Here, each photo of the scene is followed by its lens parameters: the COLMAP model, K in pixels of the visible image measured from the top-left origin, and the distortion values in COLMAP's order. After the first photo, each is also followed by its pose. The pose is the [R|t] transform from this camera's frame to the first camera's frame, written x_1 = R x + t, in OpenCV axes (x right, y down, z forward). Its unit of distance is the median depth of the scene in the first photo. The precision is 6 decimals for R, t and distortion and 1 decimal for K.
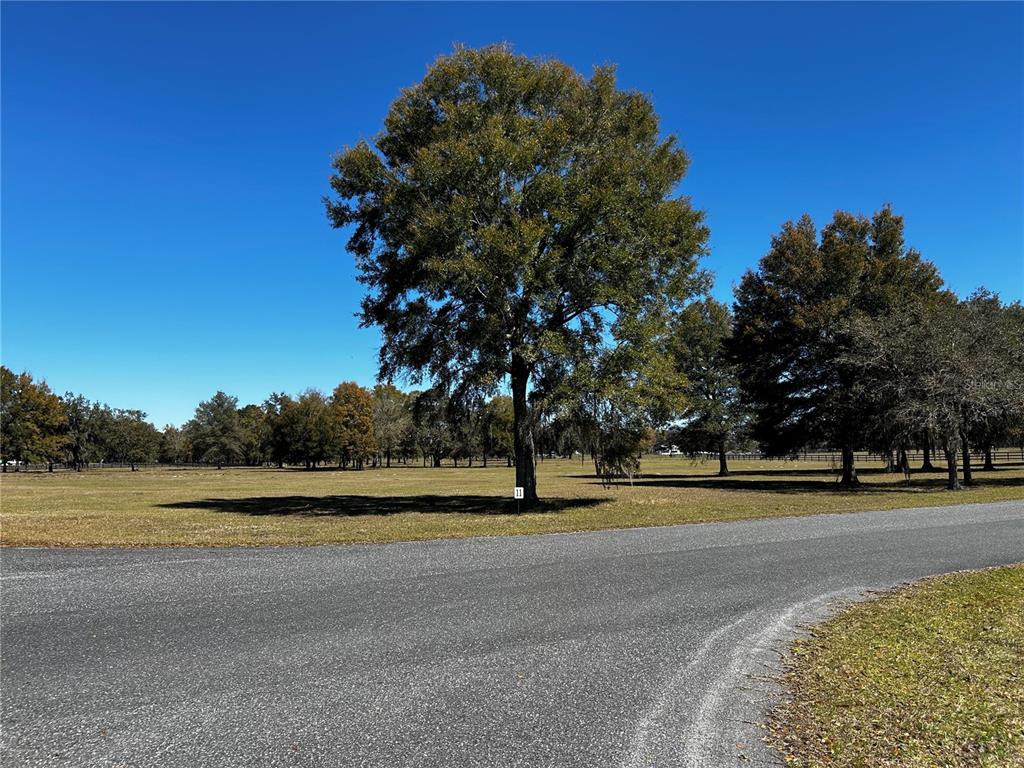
lens RADIAL K [[739.8, 0, 512.0], [0, 739.8, 384.0], [0, 0, 1]] dist [0.006983, -0.003722]
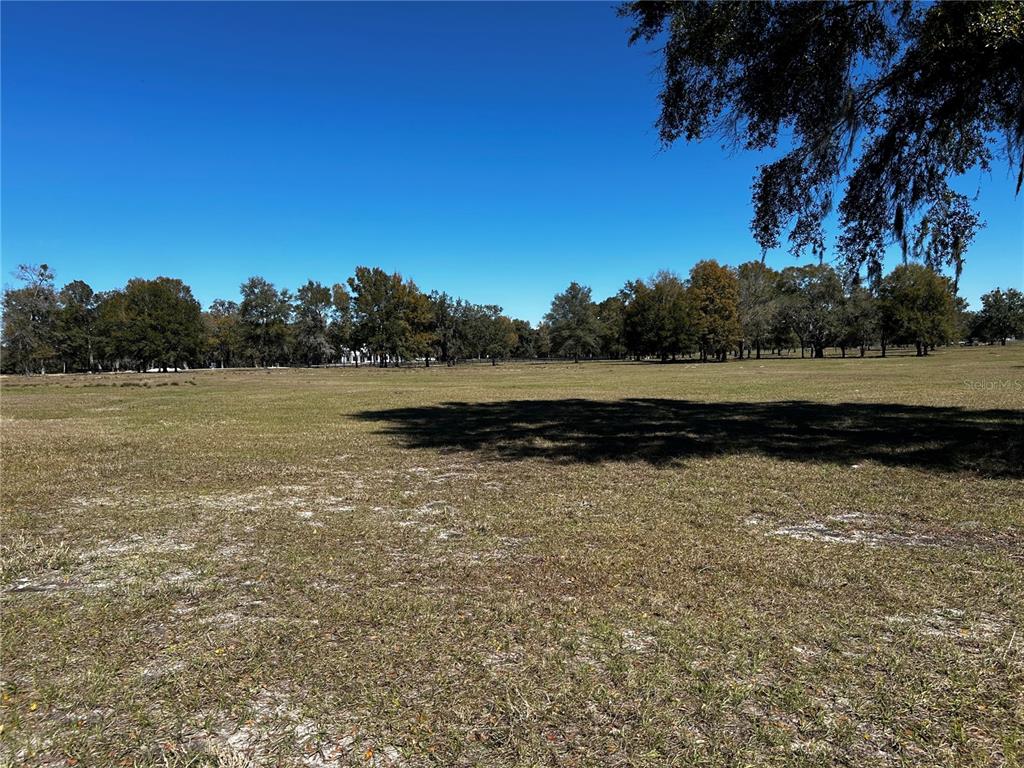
lens RADIAL K [[747.4, 0, 512.0], [0, 747.4, 384.0], [0, 0, 1]] dist [0.056775, -0.111680]
pose [[0.883375, 0.002780, -0.468659, -0.011462], [0.064087, 0.989873, 0.126669, 0.014418], [0.464264, -0.141931, 0.874251, 0.112314]]
